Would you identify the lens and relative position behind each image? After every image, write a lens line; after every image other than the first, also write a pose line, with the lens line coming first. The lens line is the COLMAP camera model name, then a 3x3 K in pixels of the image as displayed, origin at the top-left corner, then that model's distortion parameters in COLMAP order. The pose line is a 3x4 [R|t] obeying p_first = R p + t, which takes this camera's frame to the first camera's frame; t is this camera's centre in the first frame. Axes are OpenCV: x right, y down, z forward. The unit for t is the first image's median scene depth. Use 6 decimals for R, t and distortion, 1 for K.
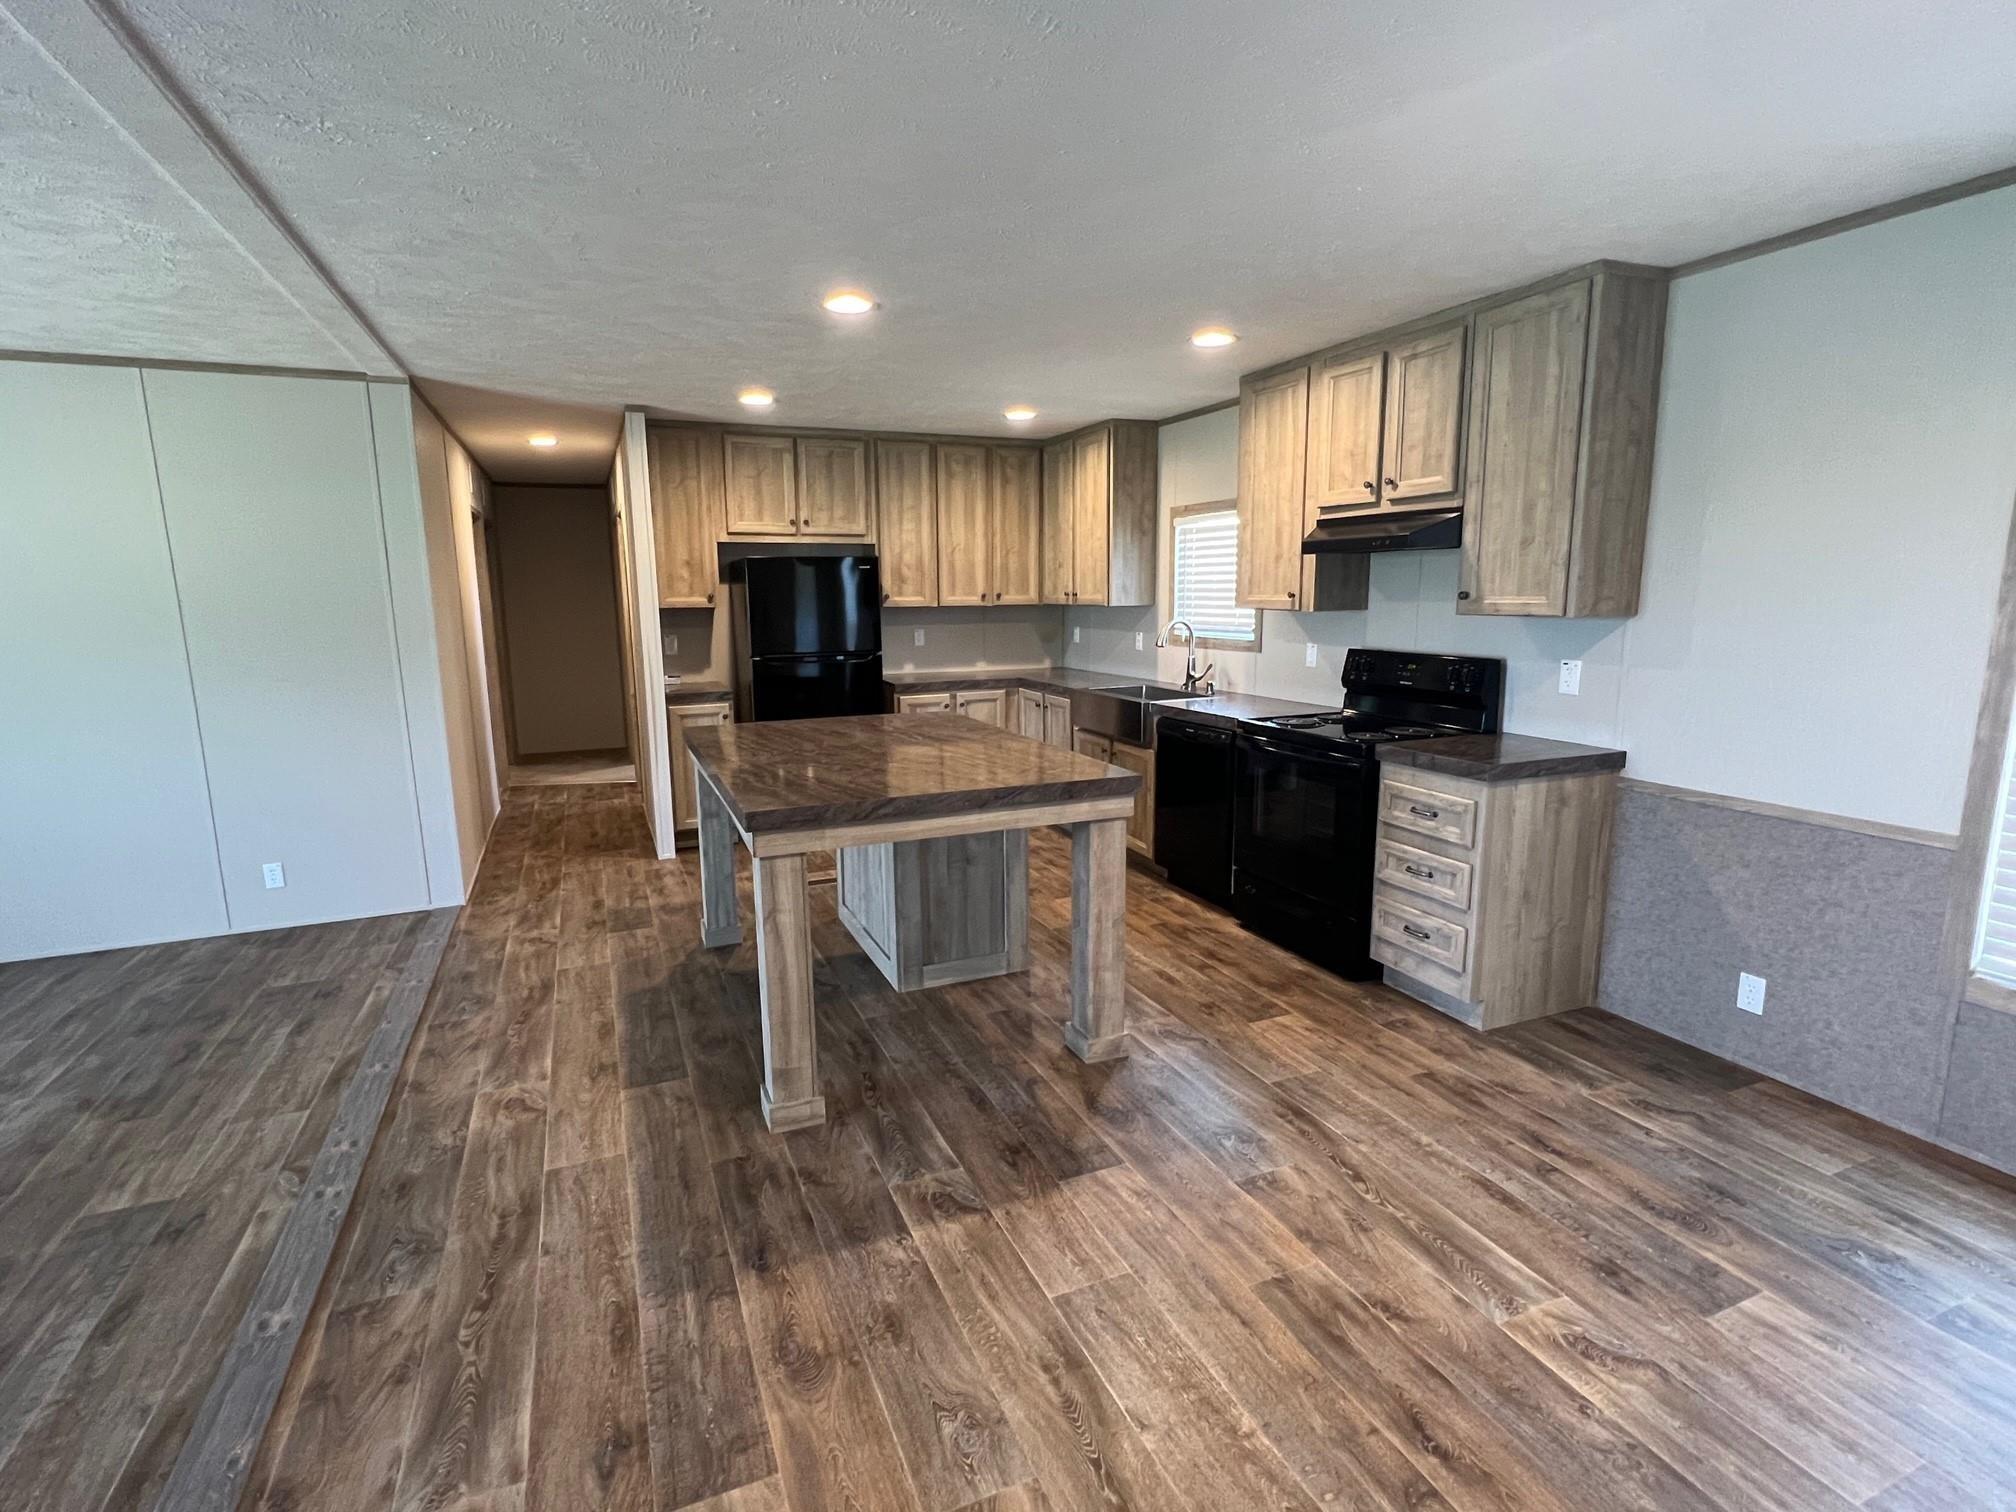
lens RADIAL K [[986.2, 0, 1005.1], [0, 986.2, 759.9], [0, 0, 1]] dist [-0.003290, -0.001256]
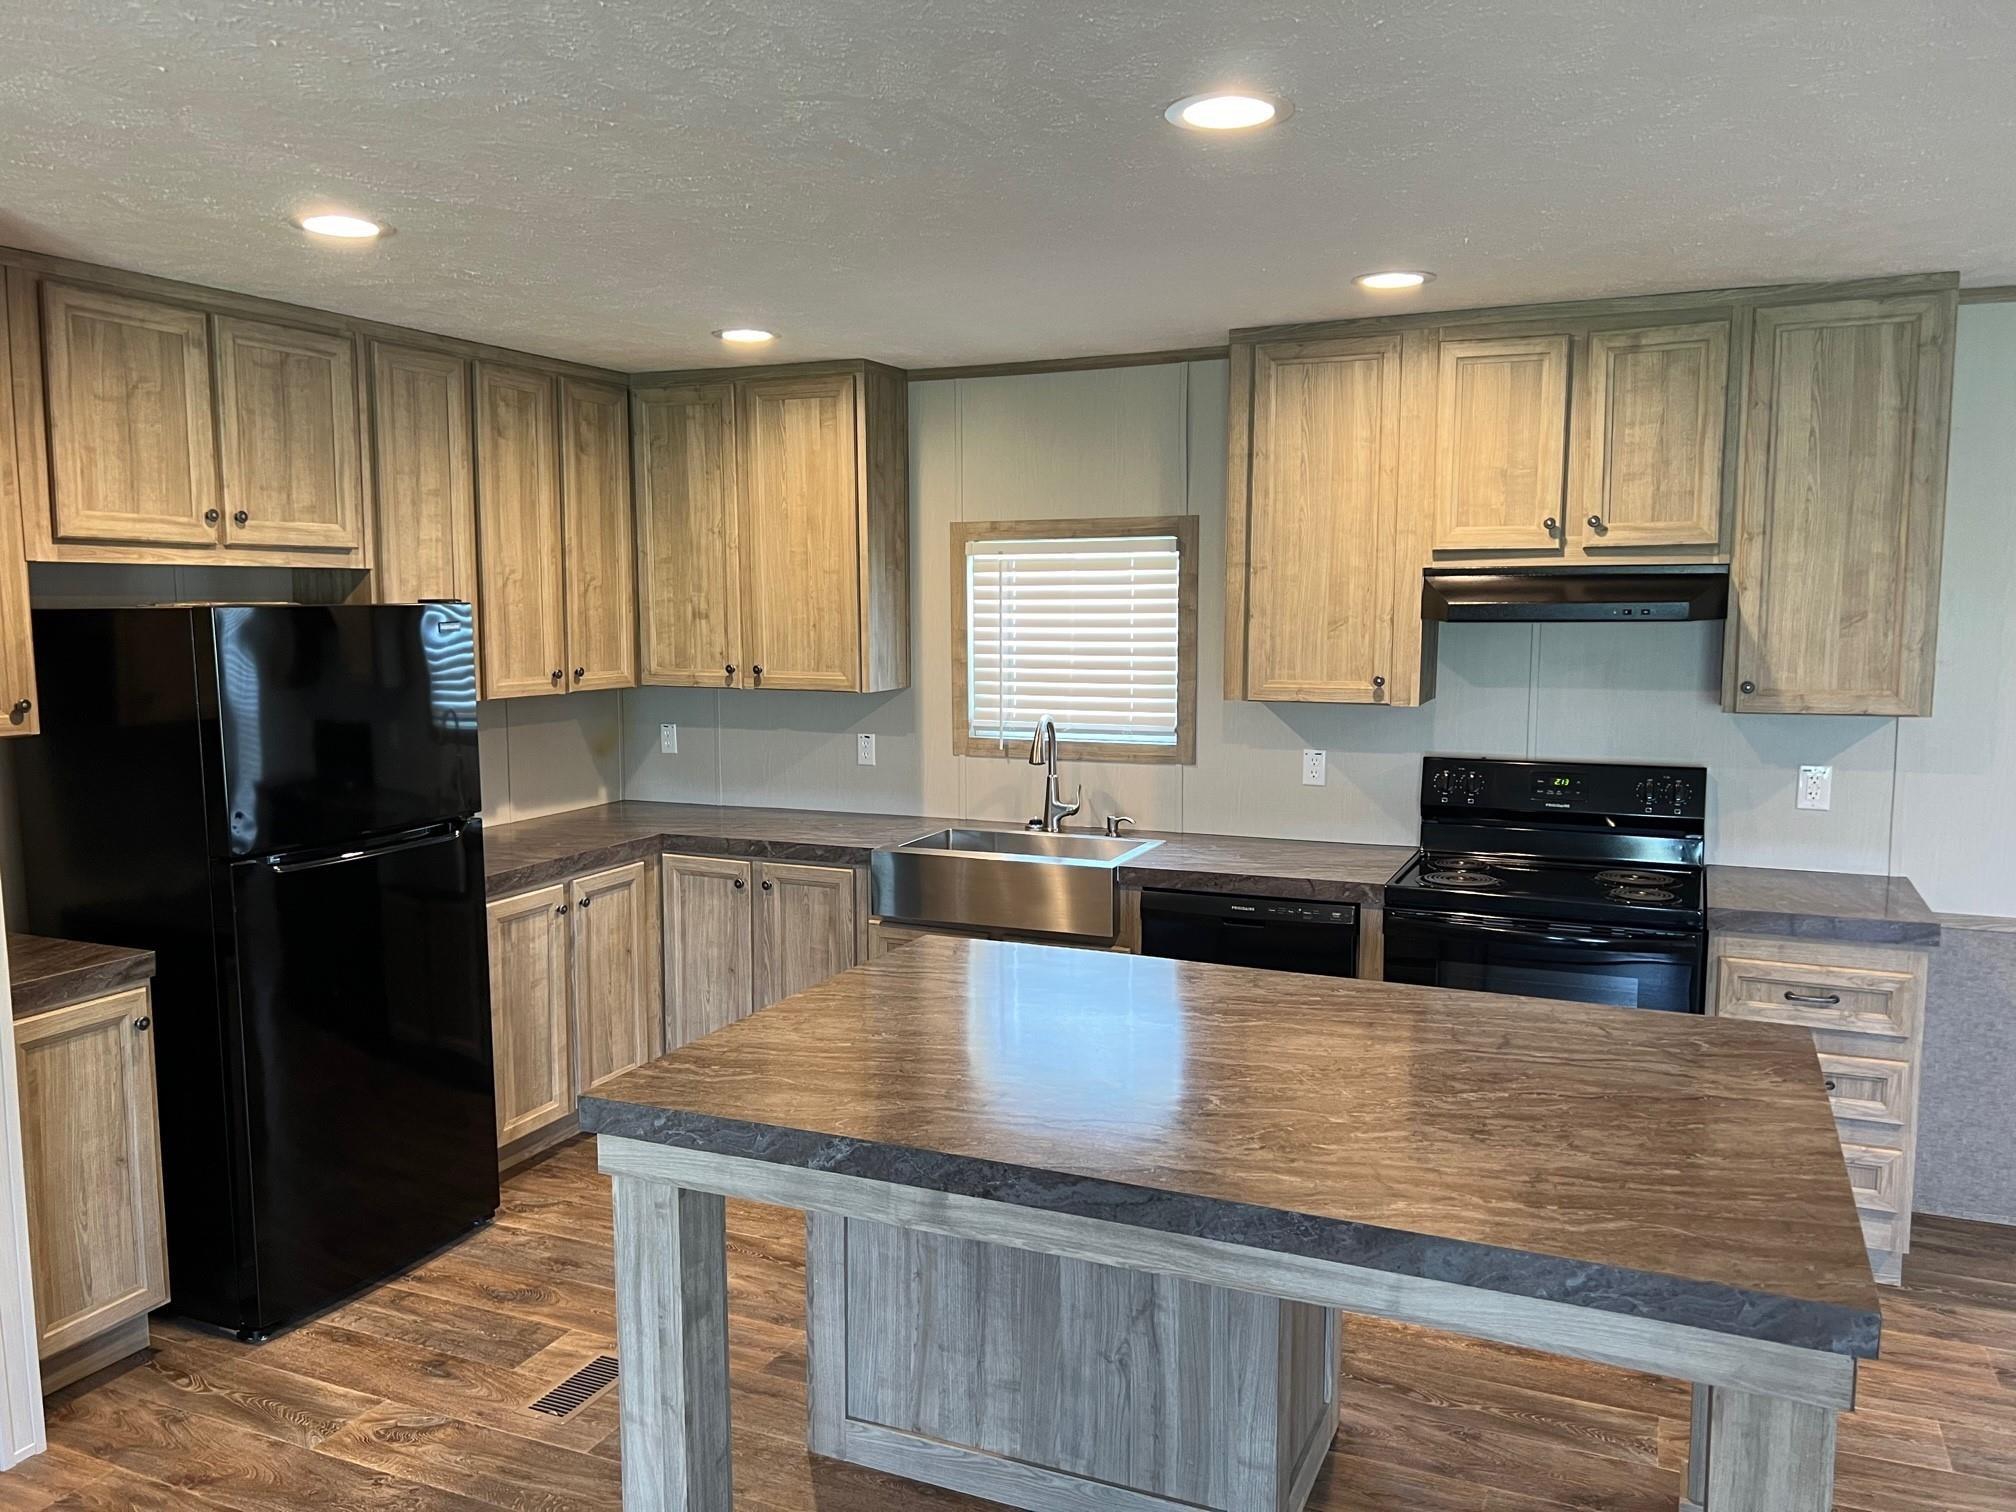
lens RADIAL K [[1517.3, 0, 997.0], [0, 1517.3, 762.1], [0, 0, 1]] dist [0.051508, -0.058505]
pose [[0.731351, -0.068783, 0.678524, -0.483089], [0.114143, 0.993213, -0.022346, -0.103245], [-0.672381, 0.093792, 0.734239, 0.378523]]
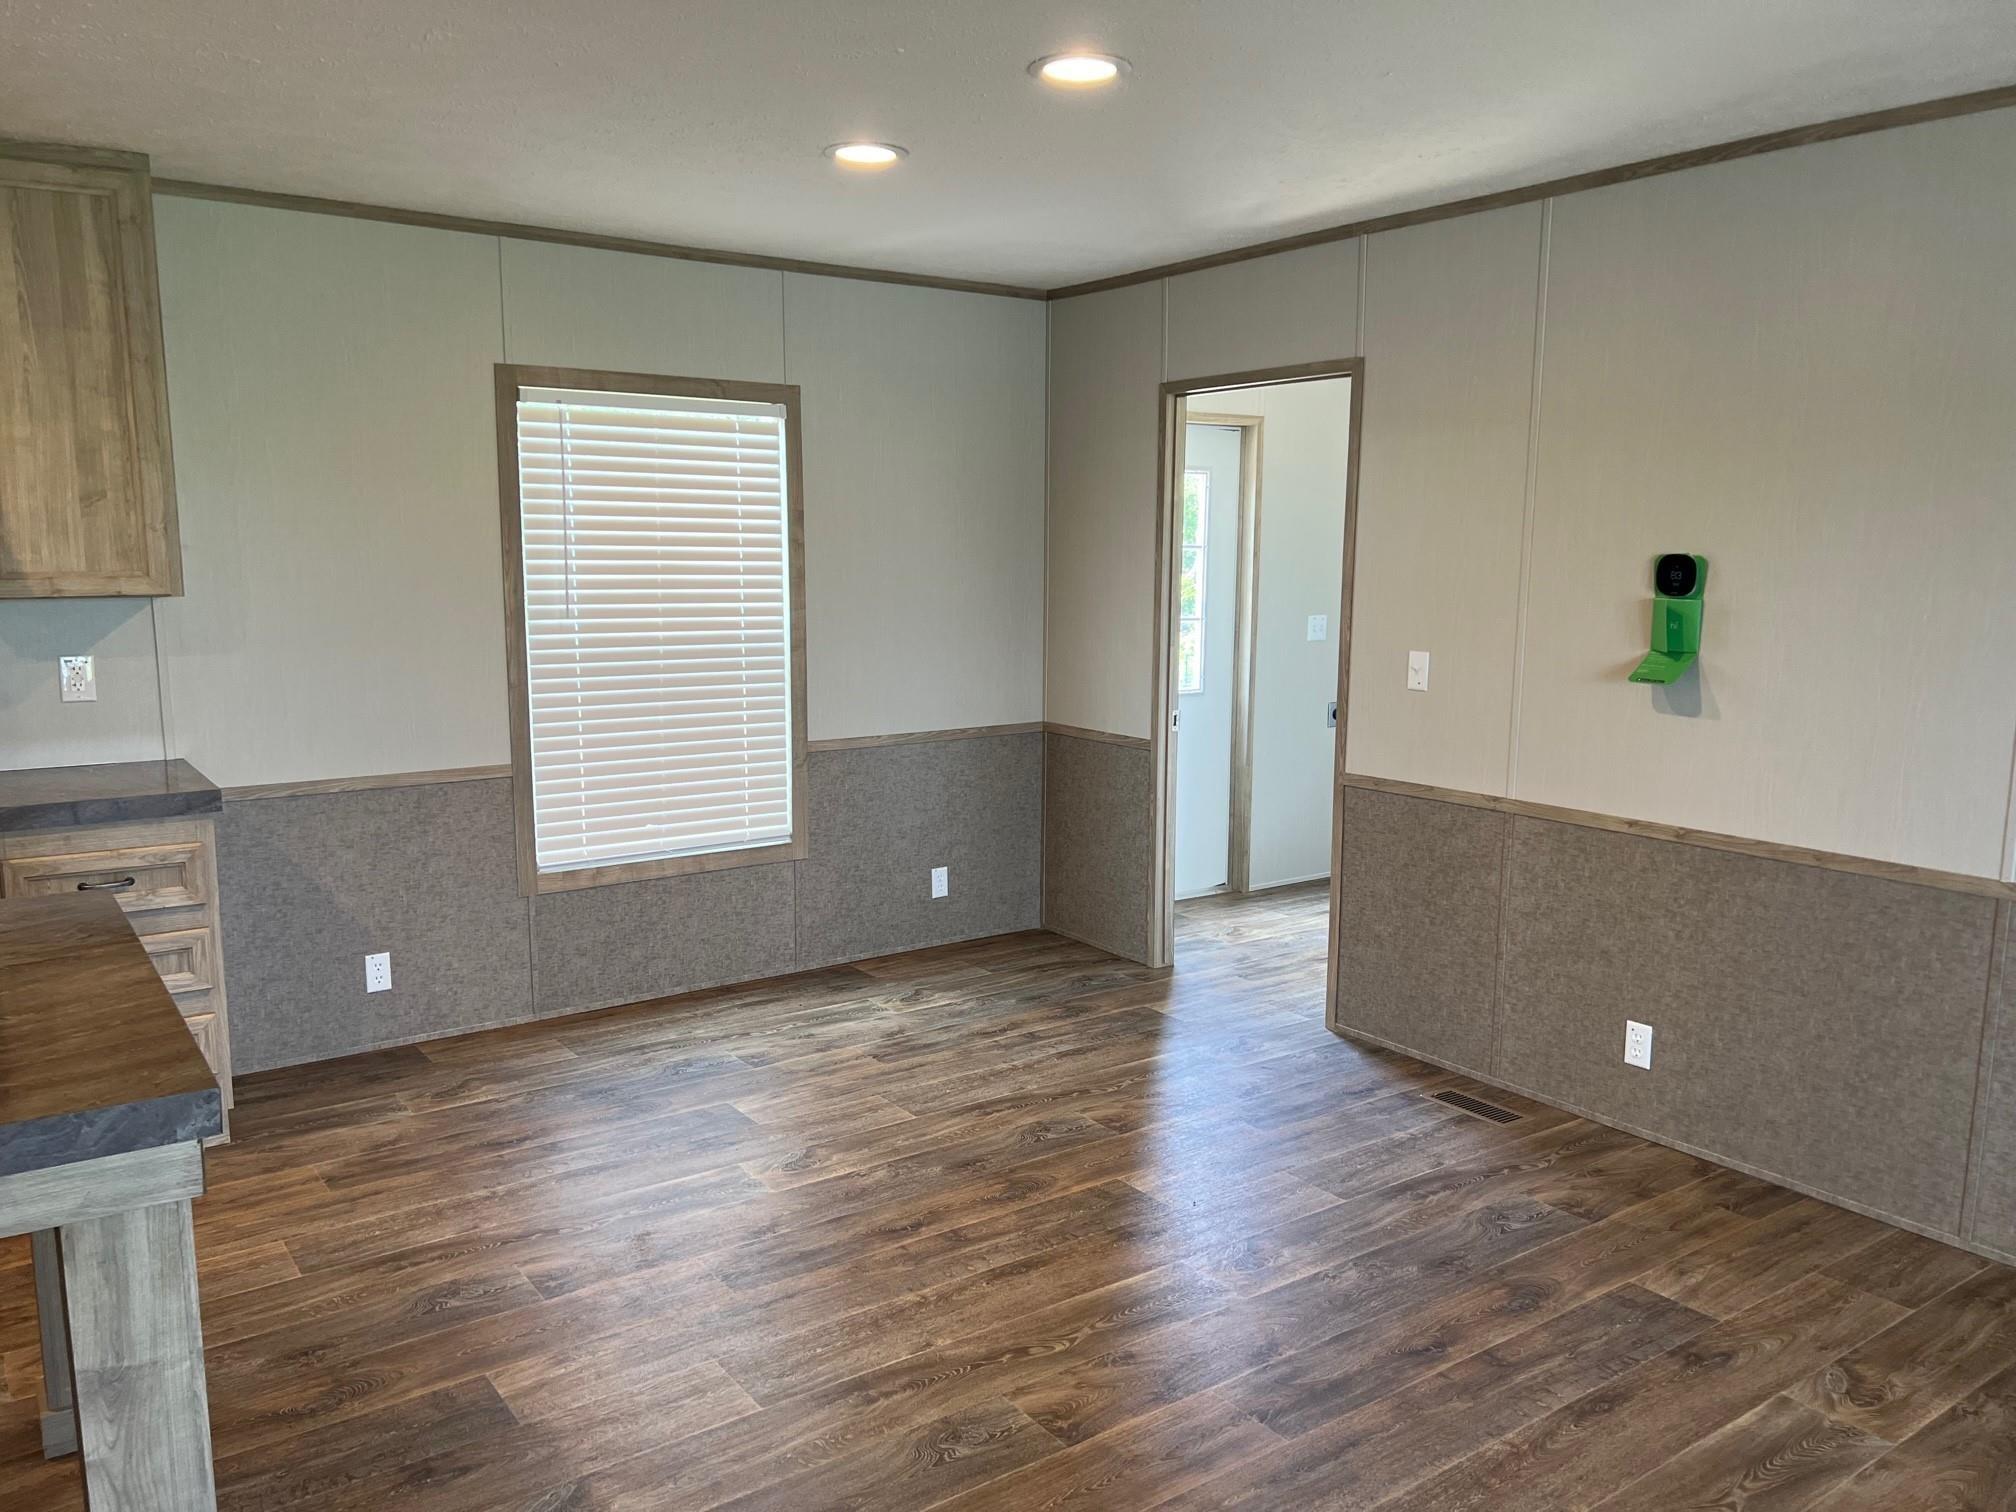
lens RADIAL K [[1517.3, 0, 999.4], [0, 1517.3, 766.4], [0, 0, 1]] dist [0.051508, -0.058505]
pose [[-0.216468, -0.132706, 0.967228, -0.484006], [0.169795, 0.970503, 0.171155, -0.068949], [-0.961411, 0.201280, -0.187550, 0.387463]]
